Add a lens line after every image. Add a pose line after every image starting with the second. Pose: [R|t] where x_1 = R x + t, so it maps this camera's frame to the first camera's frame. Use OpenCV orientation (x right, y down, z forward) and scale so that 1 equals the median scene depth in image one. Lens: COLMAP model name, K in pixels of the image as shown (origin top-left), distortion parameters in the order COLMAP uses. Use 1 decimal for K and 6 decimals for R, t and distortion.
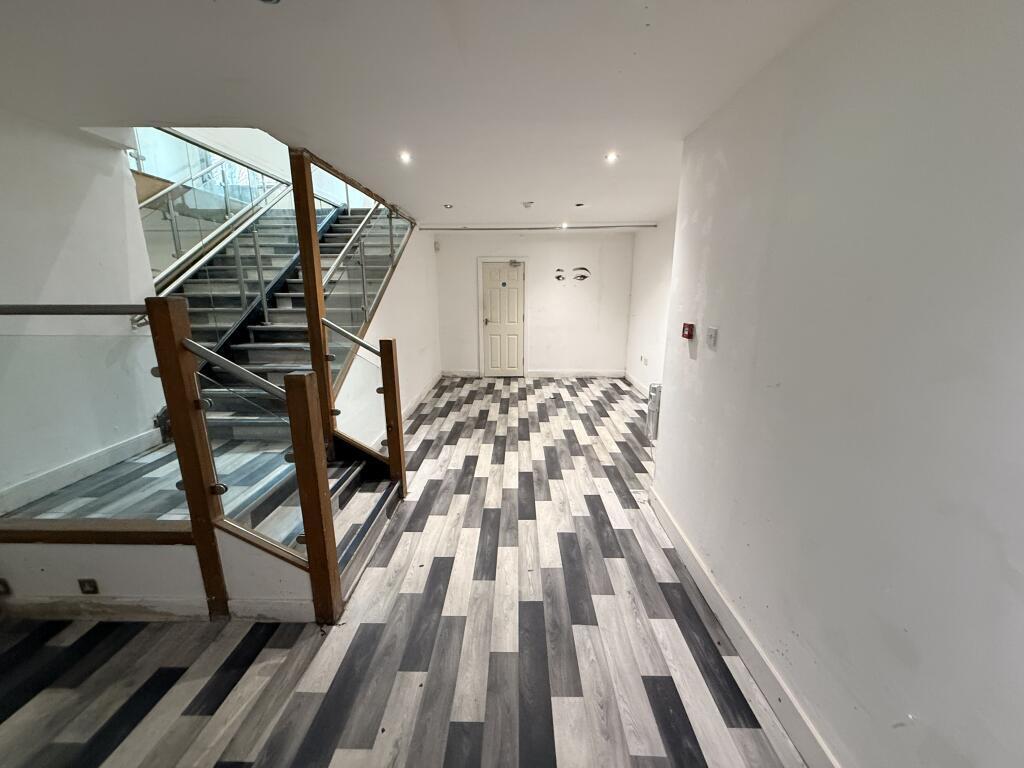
lens RADIAL K [[406.8, 0, 512.0], [0, 406.8, 384.0], [0, 0, 1]] dist [-0.002587, 0.000938]
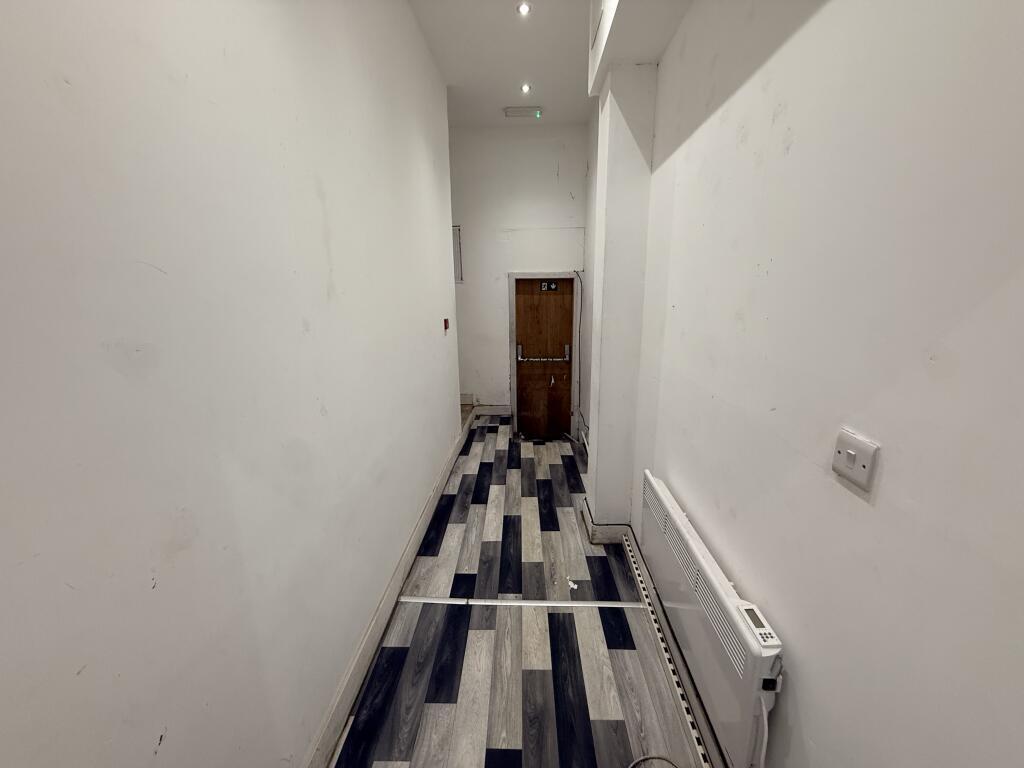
lens RADIAL K [[406.8, 0, 512.0], [0, 406.8, 384.0], [0, 0, 1]] dist [-0.002587, 0.000938]
pose [[-0.999879, 0.013818, 0.007137, -0.055557], [0.015552, 0.893369, 0.449054, -0.479000], [-0.000171, 0.449110, -0.893476, 2.012063]]
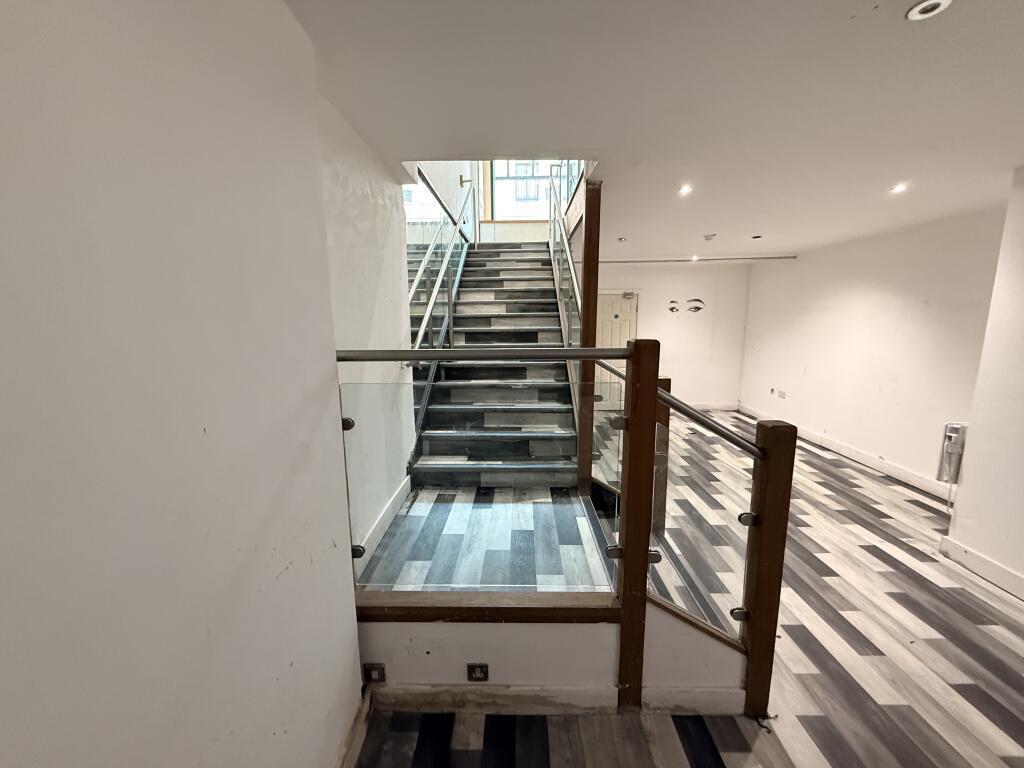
lens RADIAL K [[406.8, 0, 512.0], [0, 406.8, 384.0], [0, 0, 1]] dist [-0.002587, 0.000938]
pose [[0.999965, -0.007262, -0.004136, -0.640892], [0.006947, 0.997404, -0.071678, -0.031256], [0.004645, 0.071647, 0.997419, 0.066688]]
